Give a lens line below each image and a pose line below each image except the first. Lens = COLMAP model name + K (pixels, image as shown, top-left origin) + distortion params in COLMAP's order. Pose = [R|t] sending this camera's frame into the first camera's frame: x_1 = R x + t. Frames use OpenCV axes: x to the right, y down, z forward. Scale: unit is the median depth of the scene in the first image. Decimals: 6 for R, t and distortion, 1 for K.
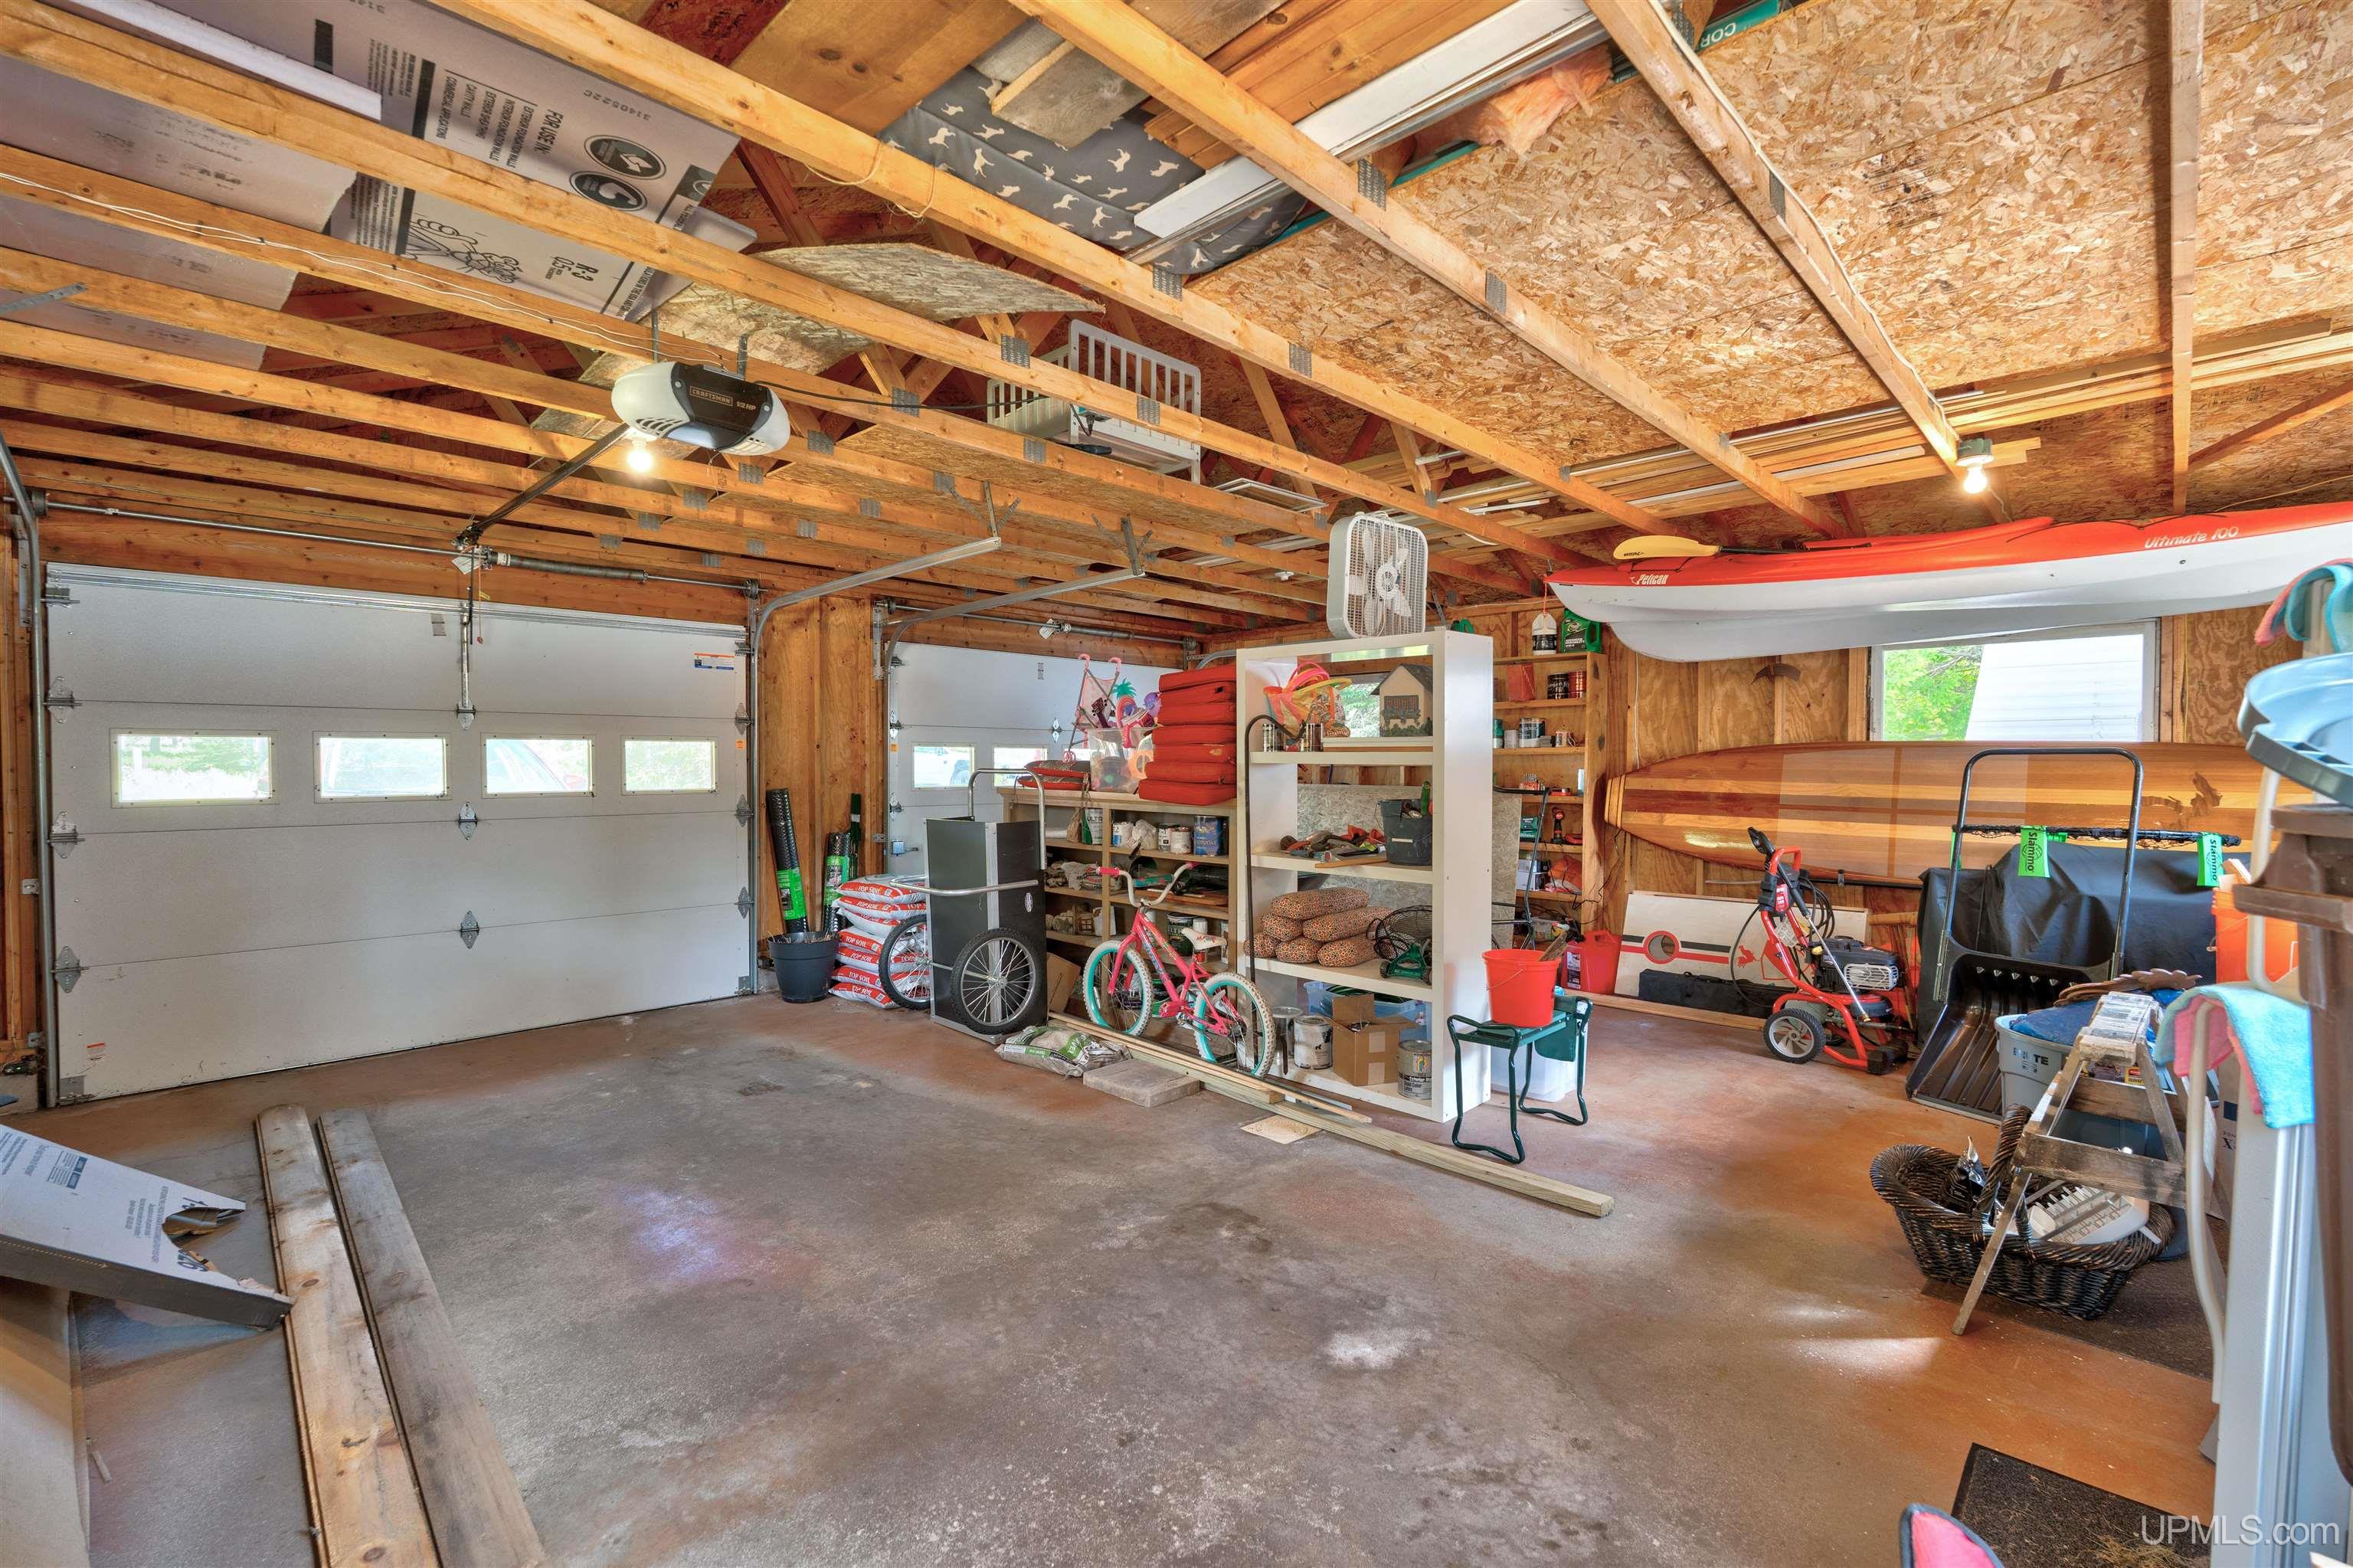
lens RADIAL K [[1033.2, 0, 1169.0], [0, 1033.2, 789.7], [0, 0, 1]] dist [-0.001317, -0.000444]
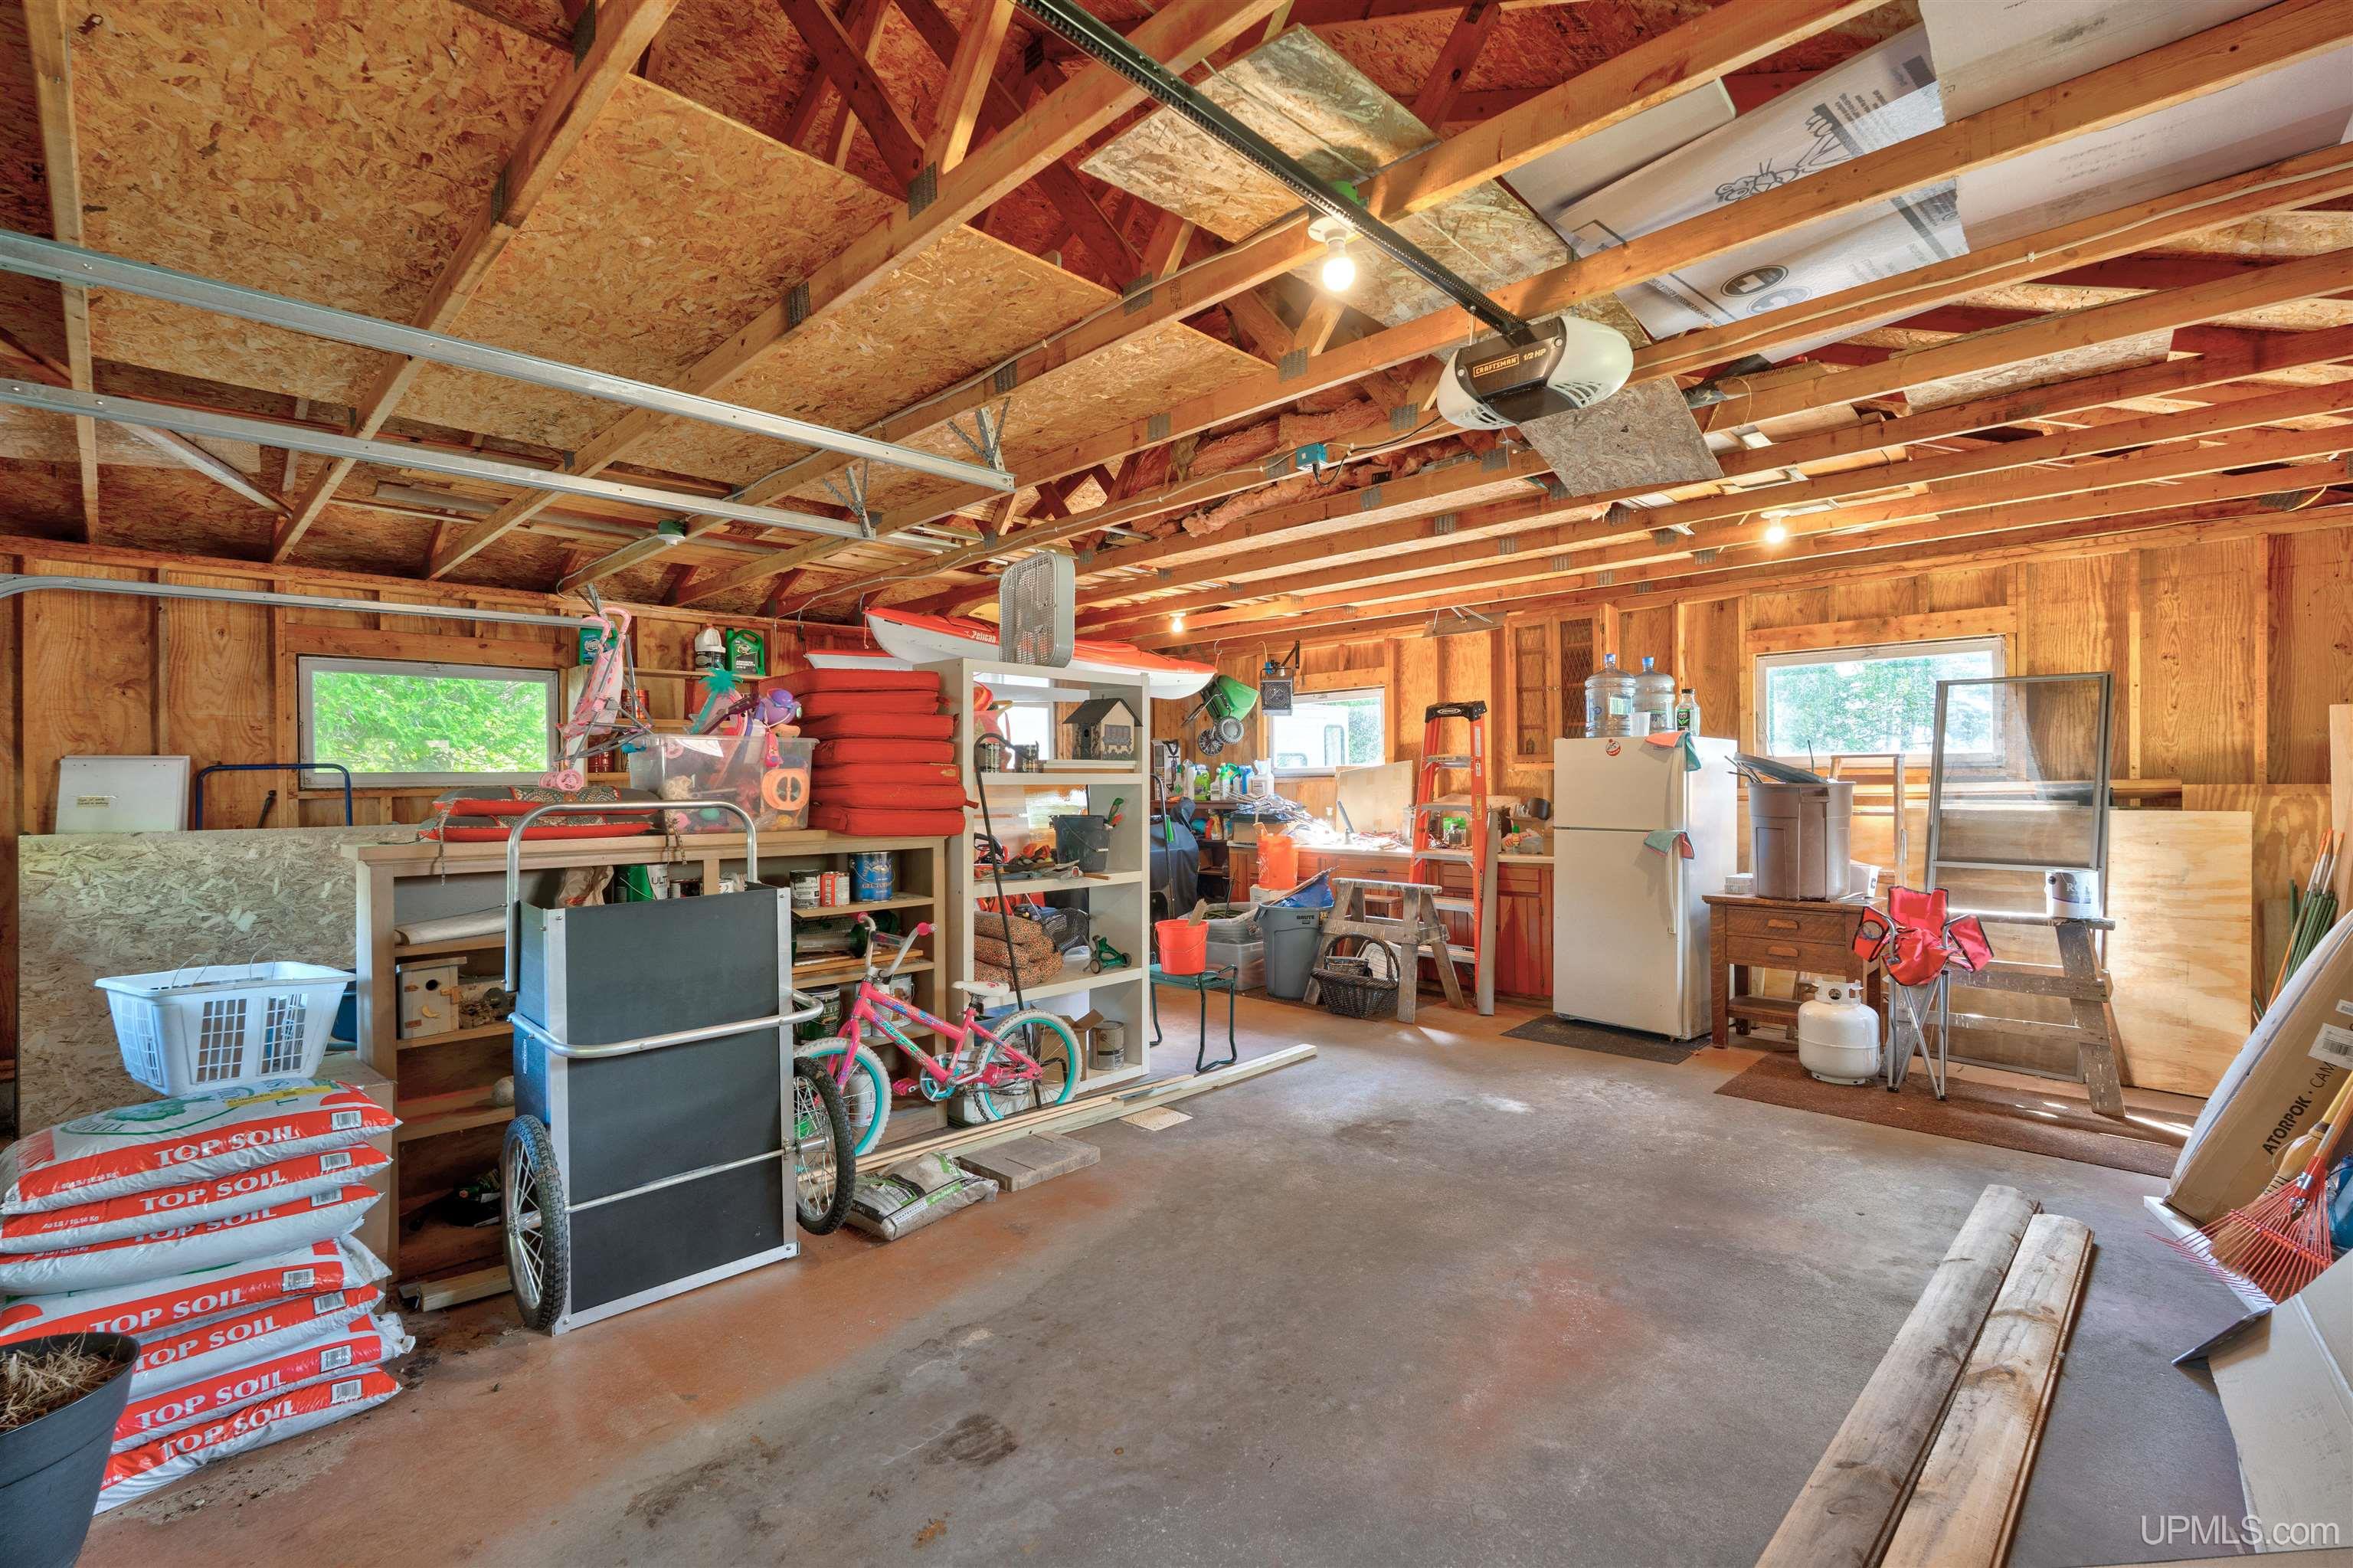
lens RADIAL K [[1033.2, 0, 1186.1], [0, 1033.2, 789.6], [0, 0, 1]] dist [-0.001317, -0.000444]
pose [[-0.028113, -0.008364, 0.999570, -1.032961], [0.038648, 0.999208, 0.009448, -0.028276], [-0.998857, 0.038897, -0.027768, 1.041715]]
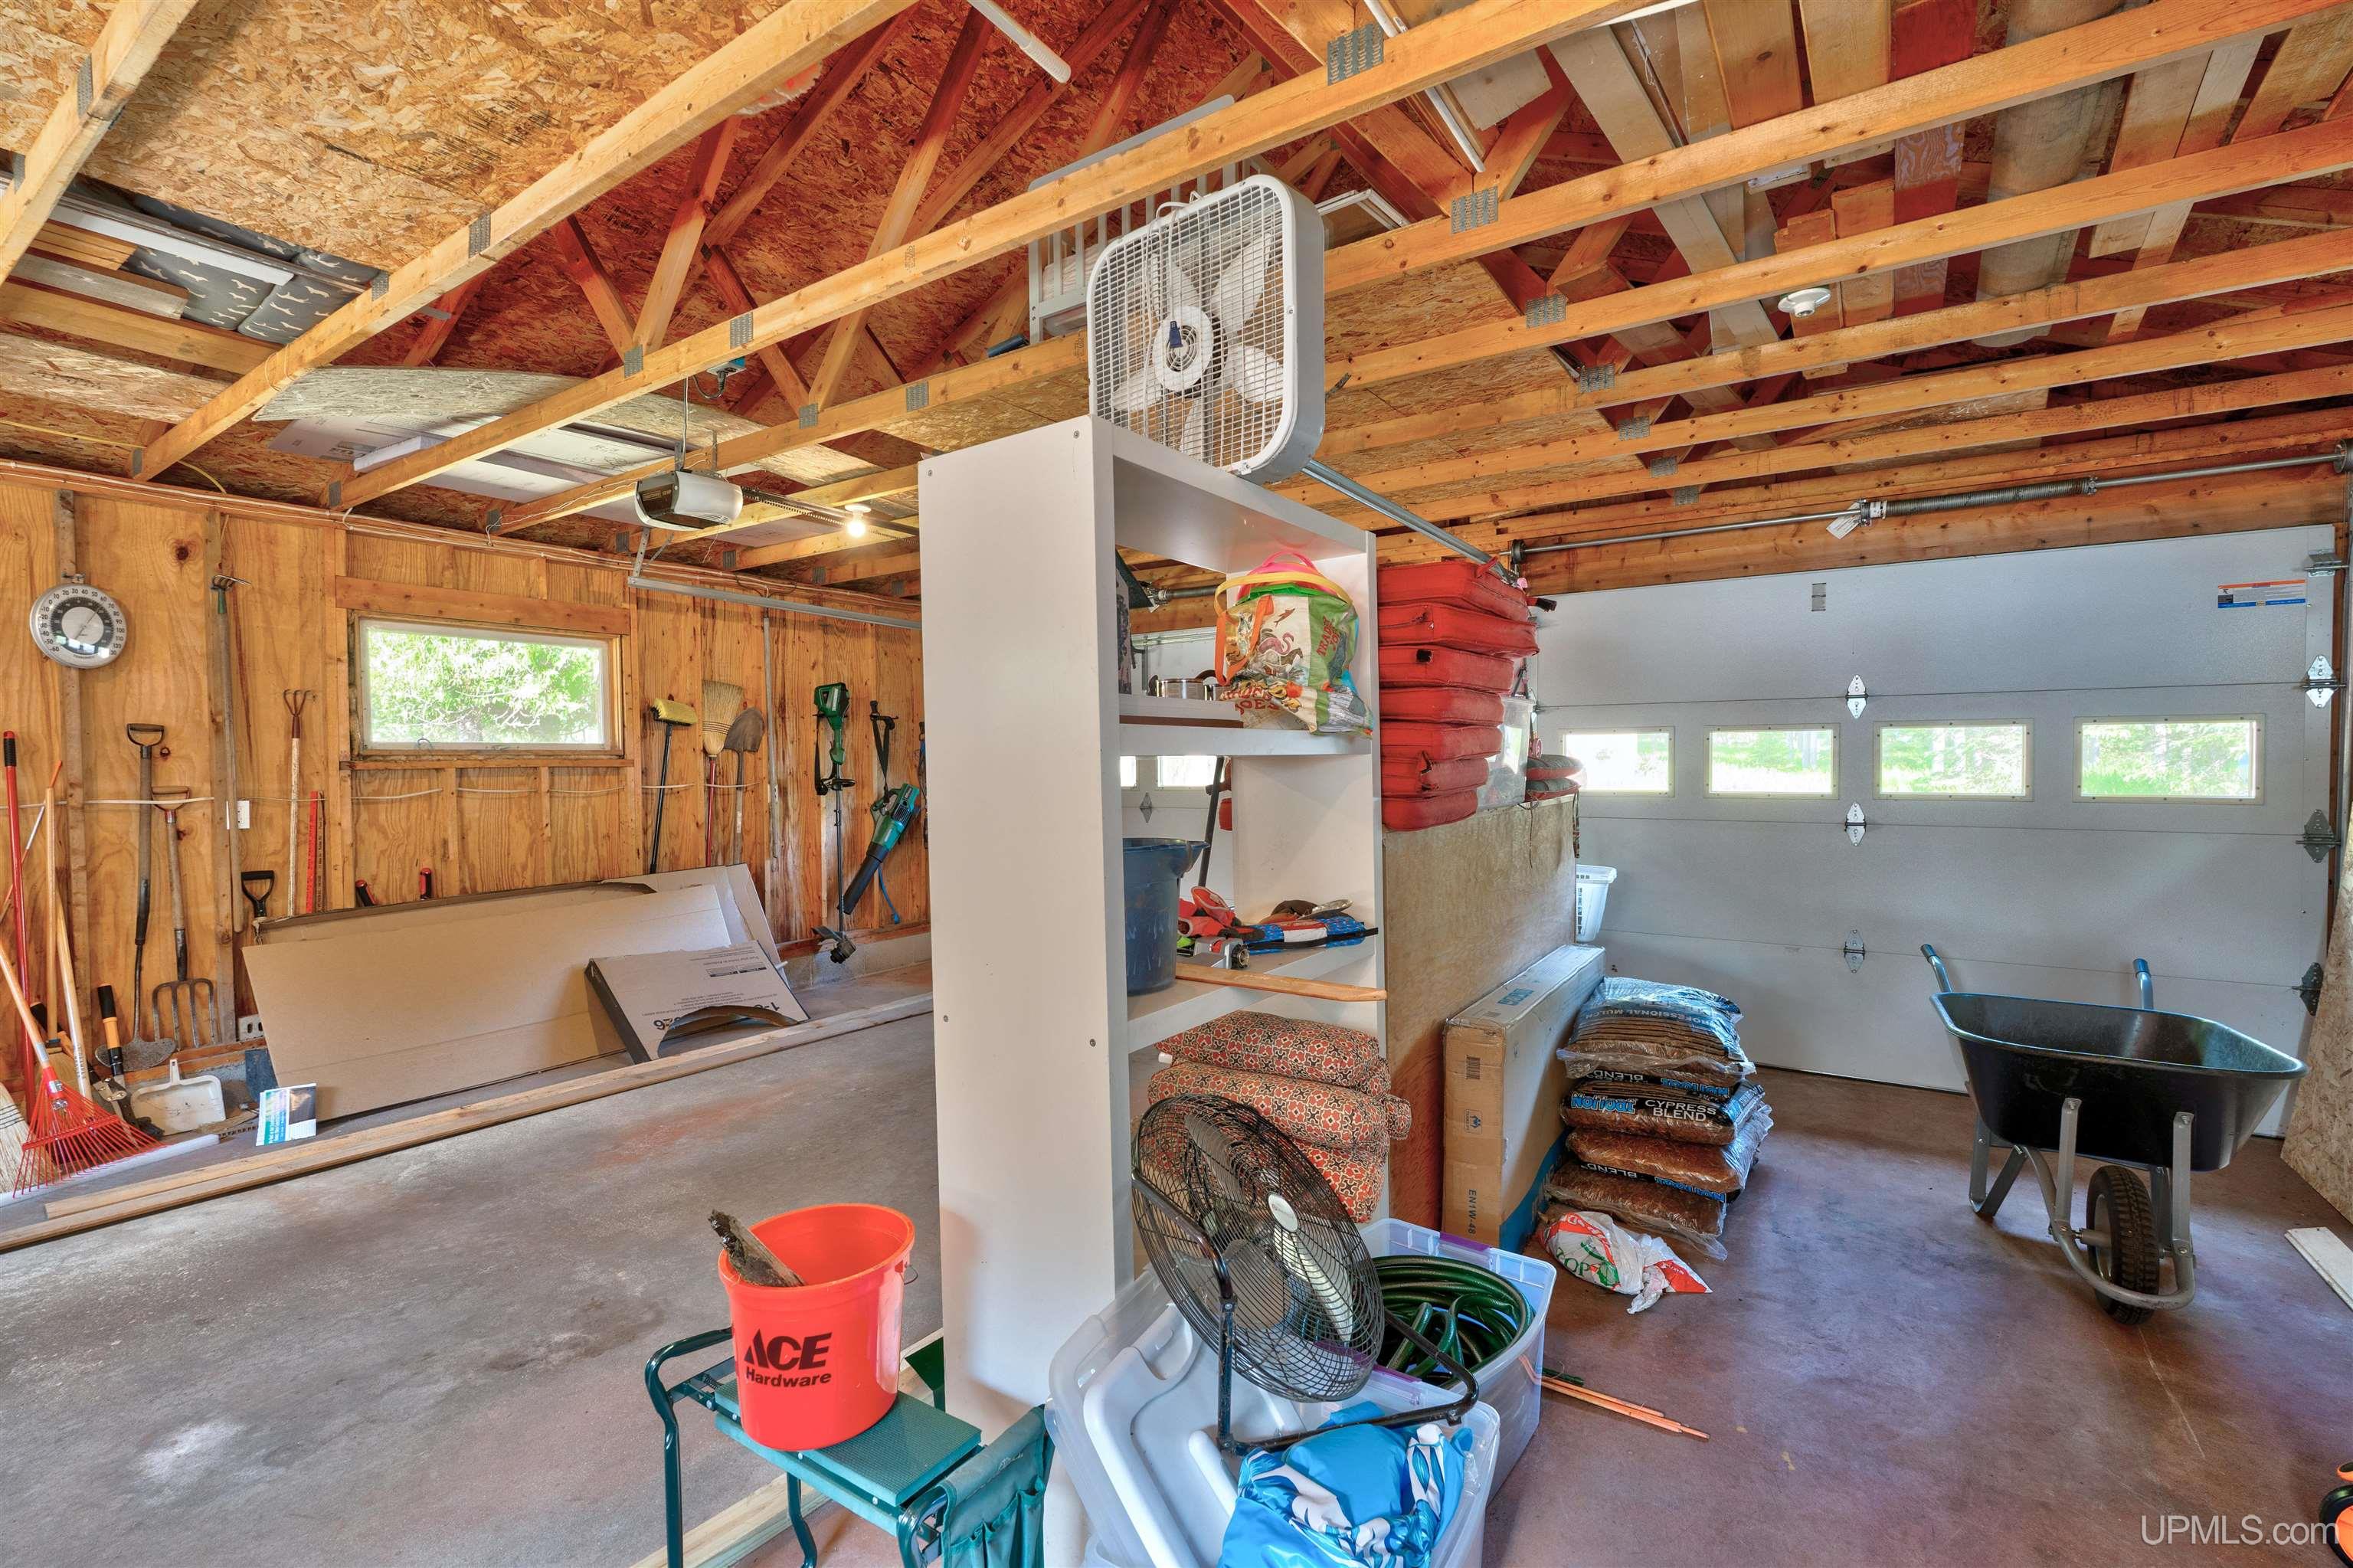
lens RADIAL K [[1033.2, 0, 1161.4], [0, 1033.2, 778.6], [0, 0, 1]] dist [-0.001317, -0.000444]
pose [[0.178025, 0.010893, -0.983966, 0.762629], [-0.019223, 0.999786, 0.007590, -0.021845], [0.983838, 0.017564, 0.178196, 1.068472]]
